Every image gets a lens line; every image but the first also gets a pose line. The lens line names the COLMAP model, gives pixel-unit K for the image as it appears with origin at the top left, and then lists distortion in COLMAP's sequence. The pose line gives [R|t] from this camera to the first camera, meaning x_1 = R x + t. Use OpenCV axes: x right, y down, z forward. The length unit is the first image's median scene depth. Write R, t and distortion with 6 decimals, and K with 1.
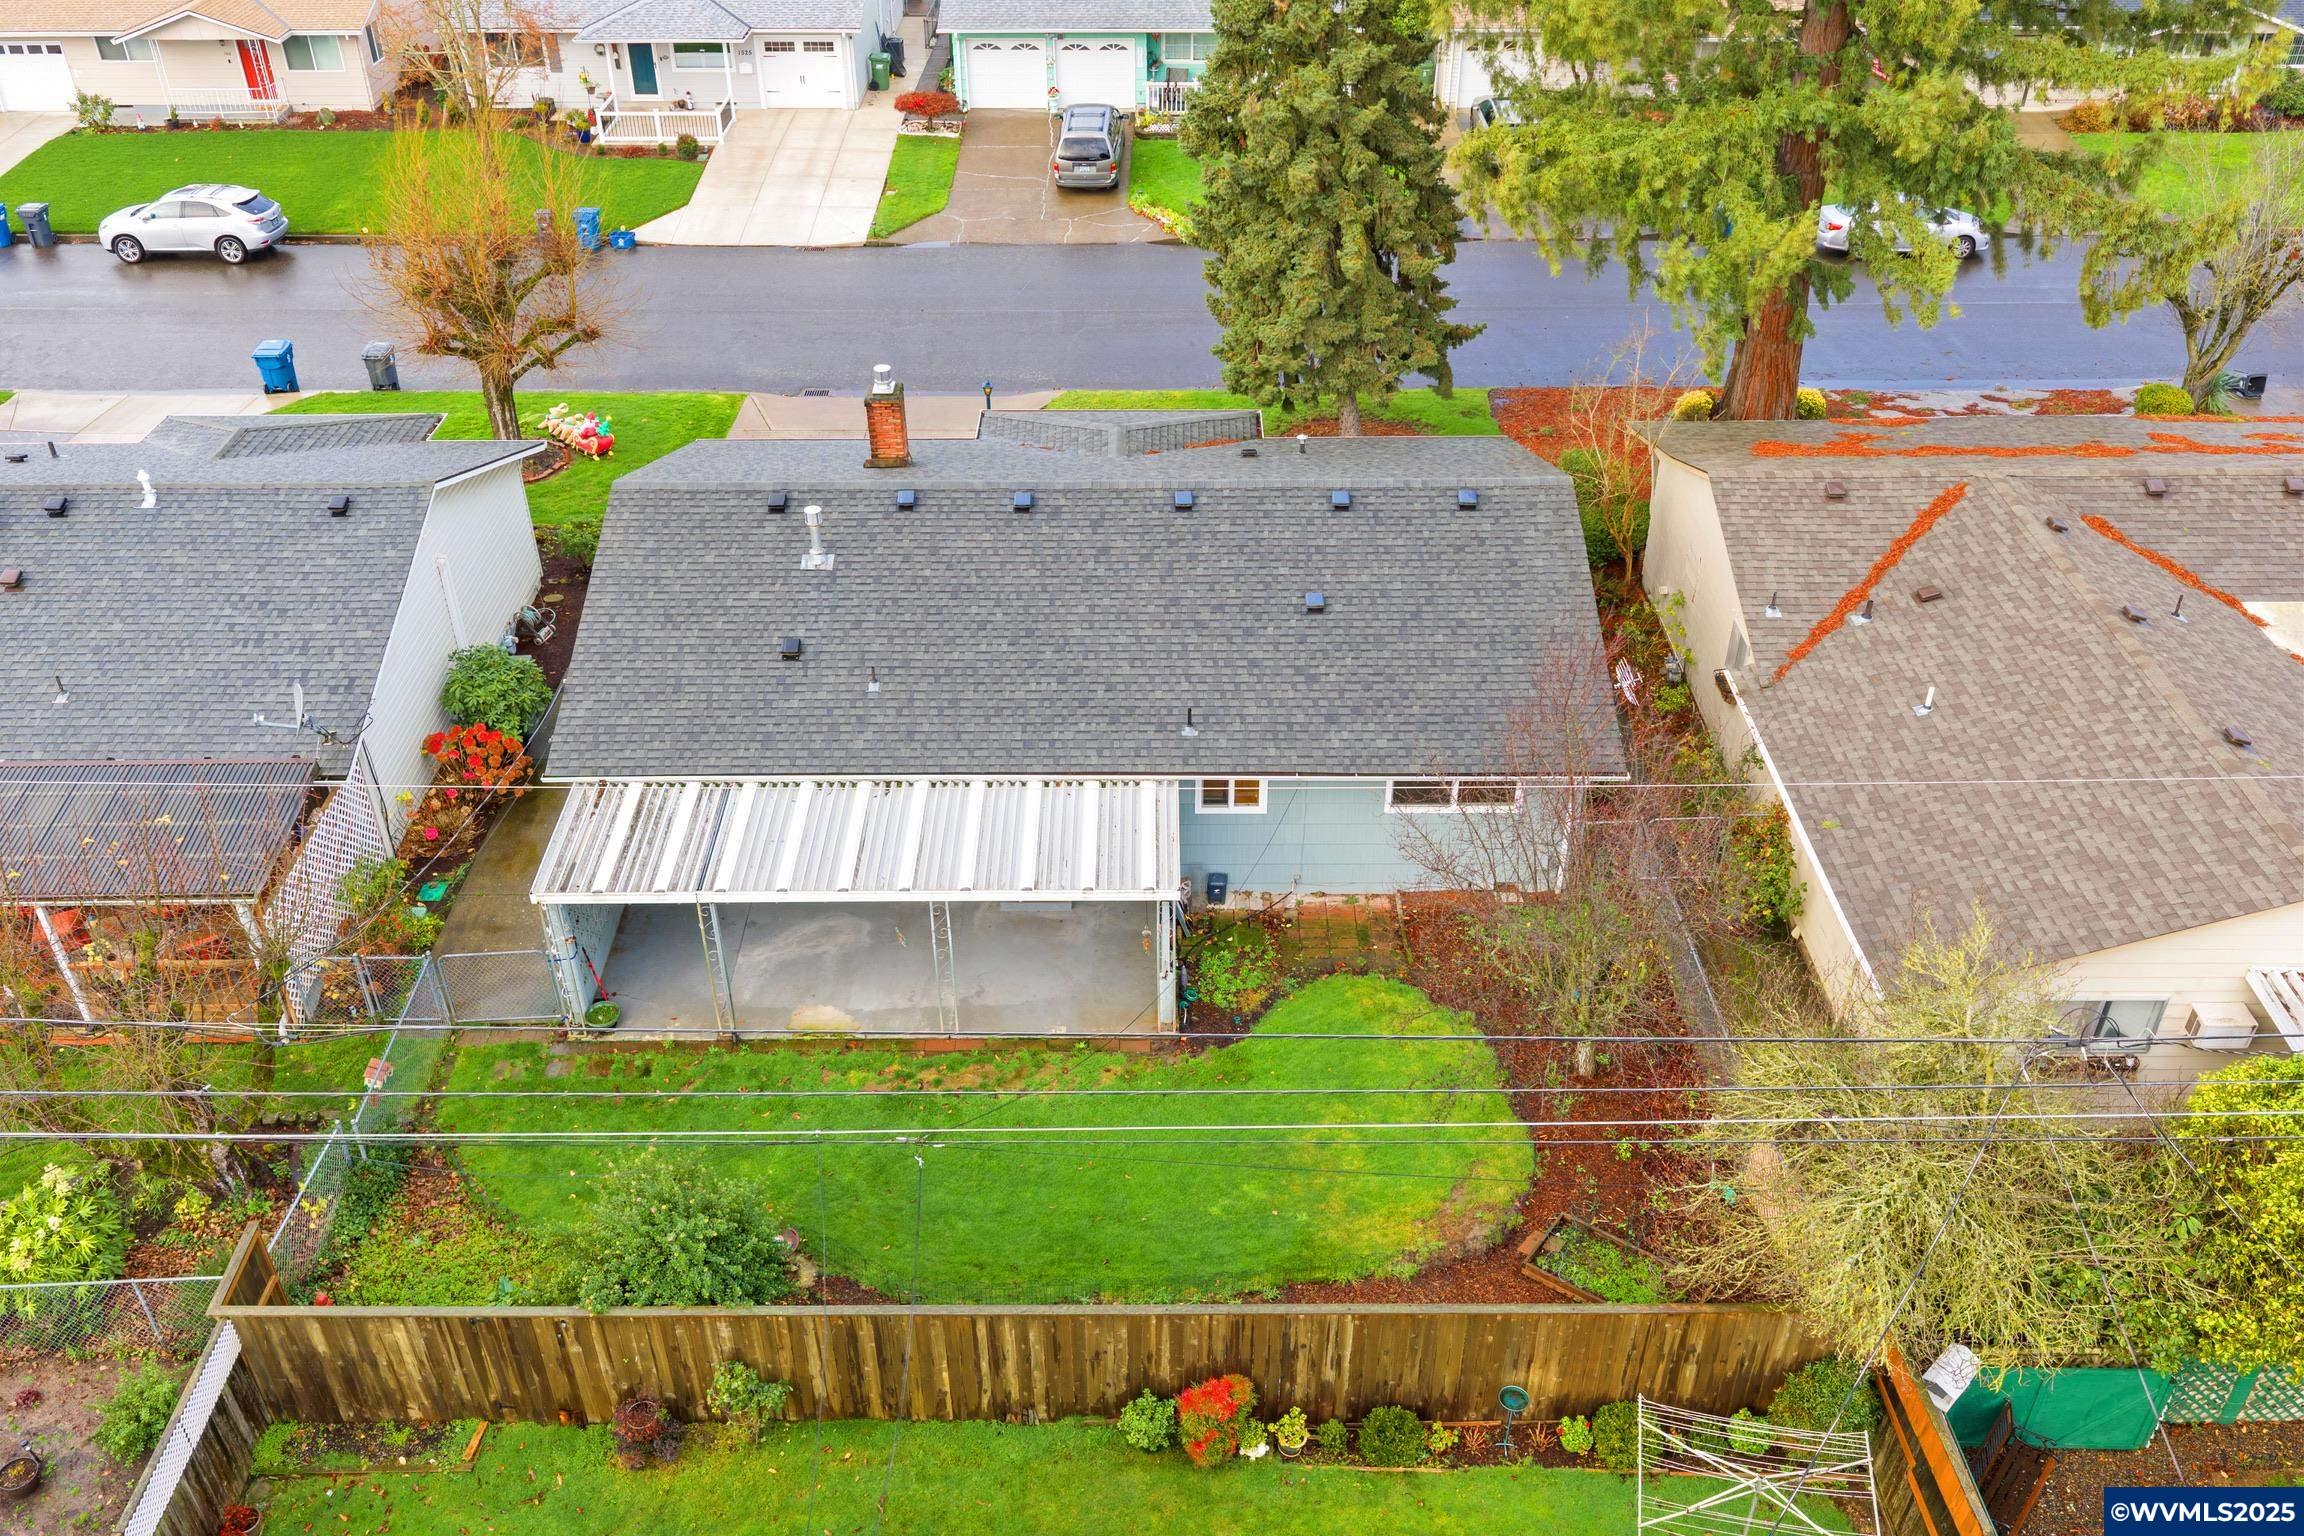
lens RADIAL K [[1911.2, 0, 1156.9], [0, 1911.2, 773.7], [0, 0, 1]] dist [0.011980, -0.012165]
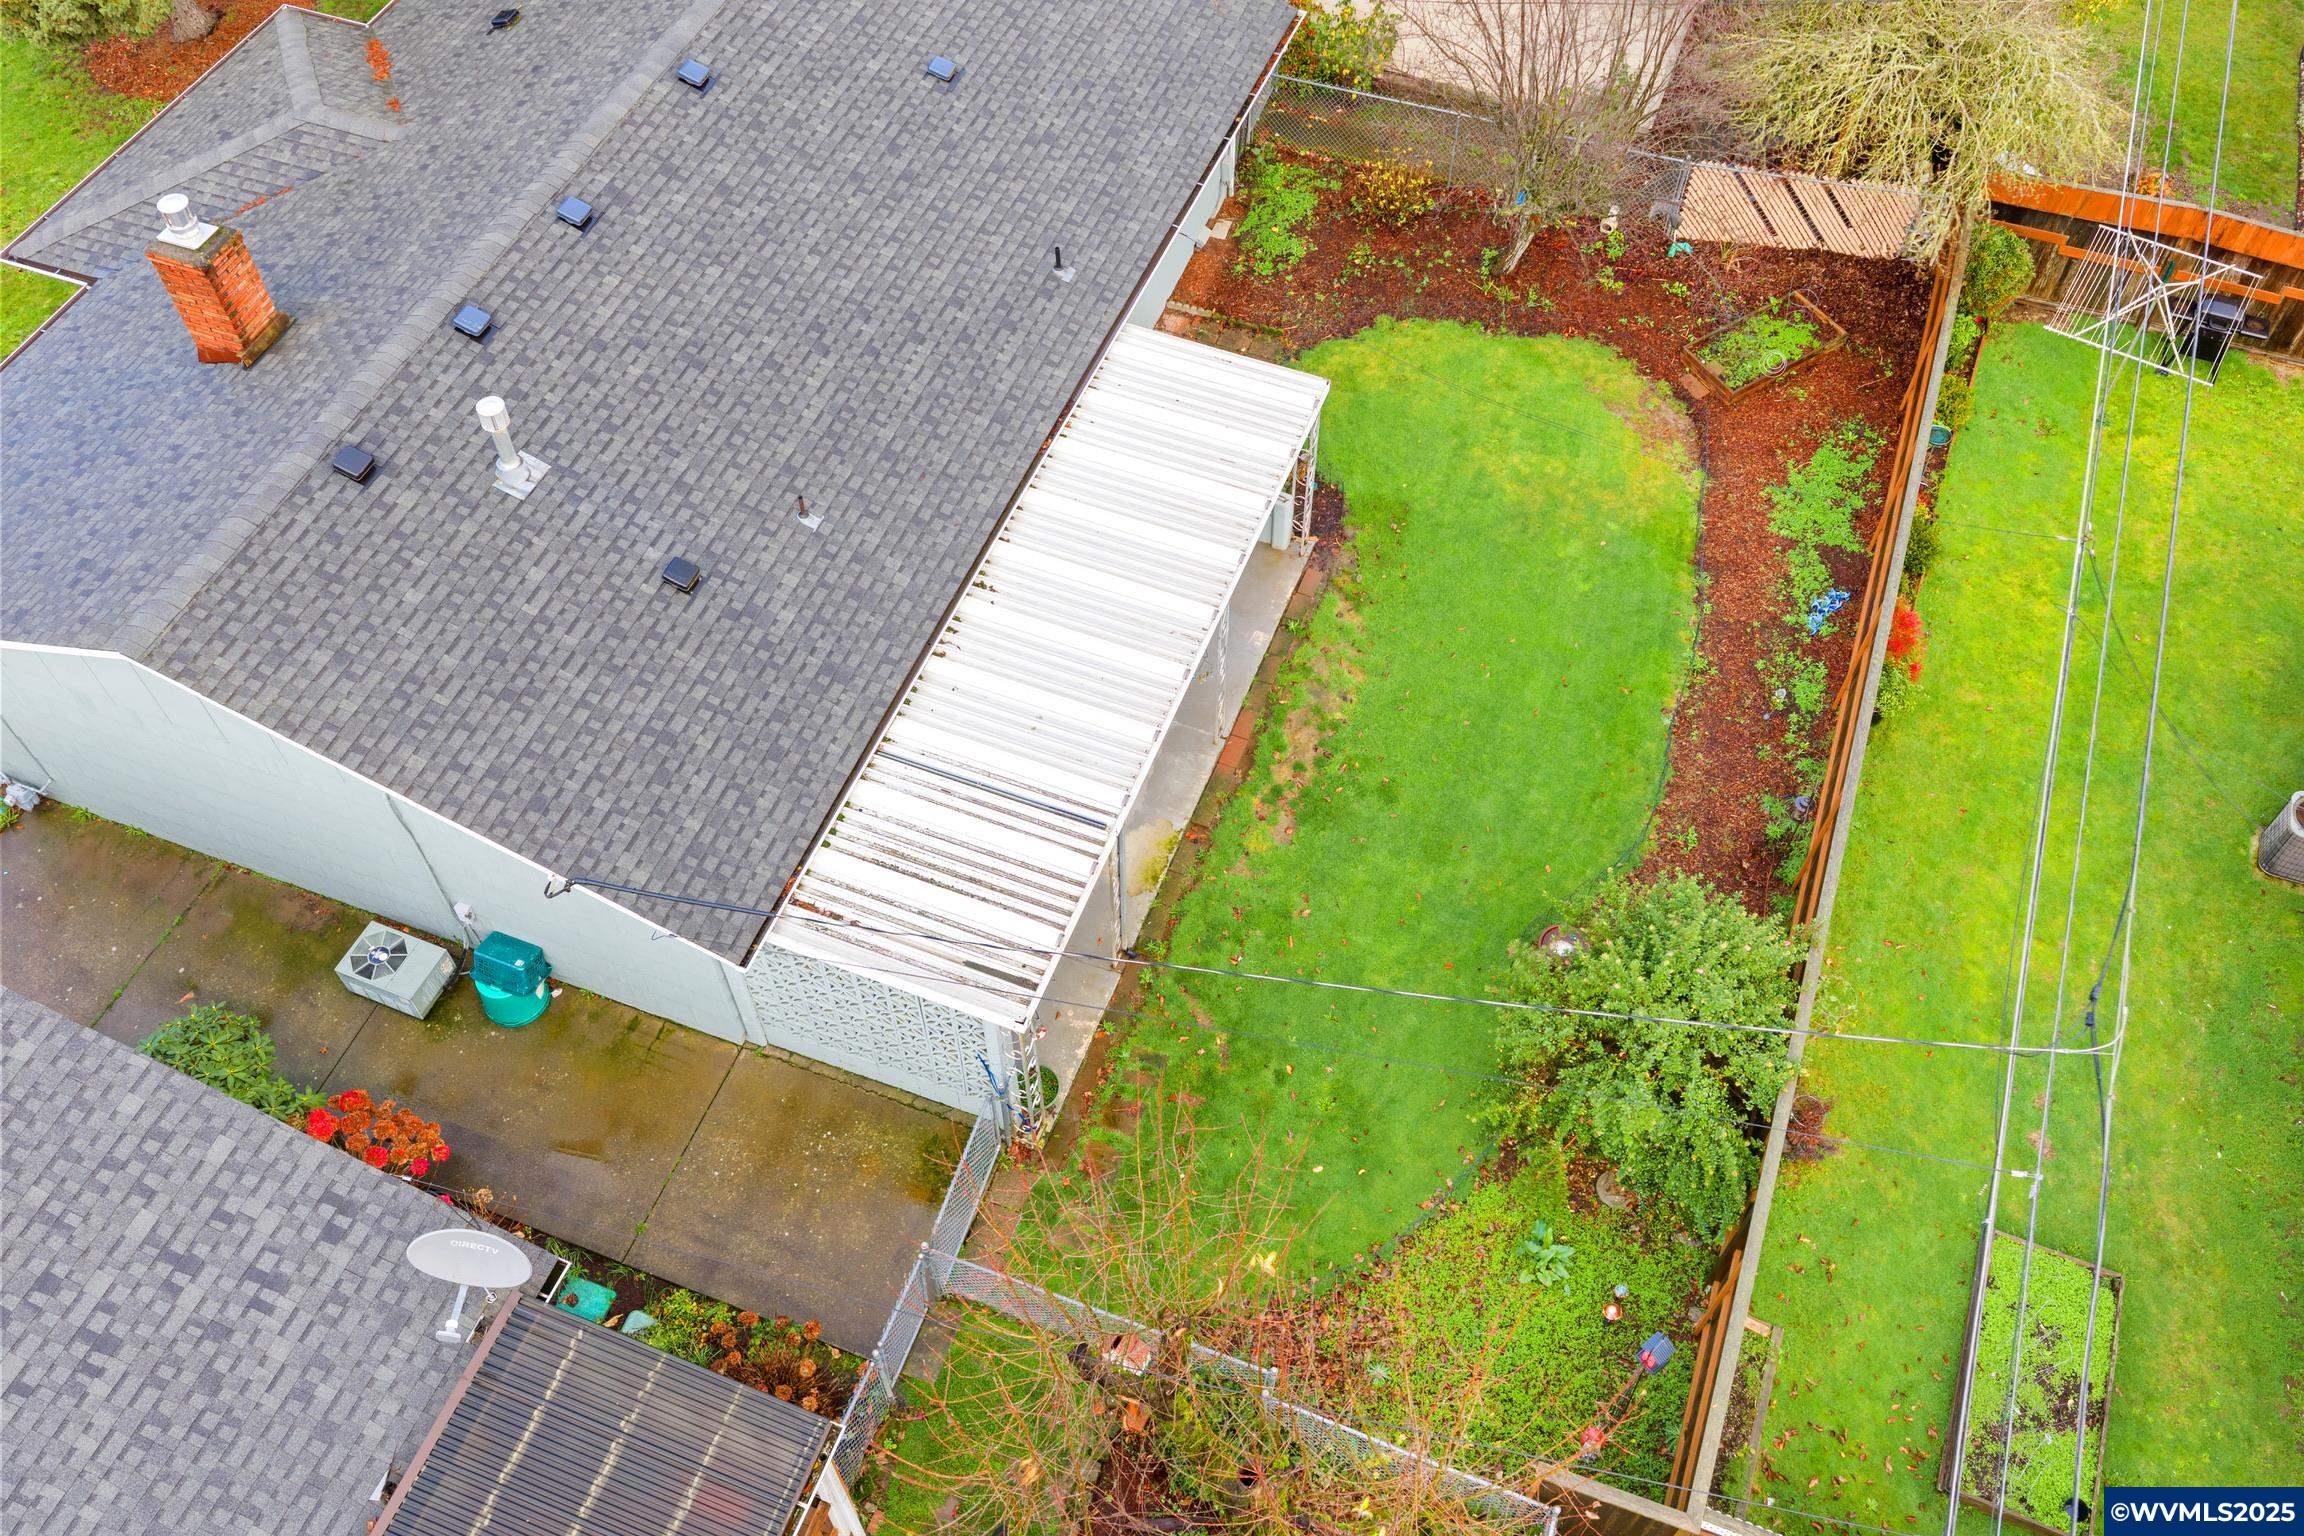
lens RADIAL K [[1911.2, 0, 1156.9], [0, 1911.2, 773.7], [0, 0, 1]] dist [0.011980, -0.012165]
pose [[0.359115, -0.755274, 0.548268, -0.551658], [0.529472, 0.648641, 0.546740, -0.297164], [-0.768567, 0.093950, 0.632833, 0.496876]]
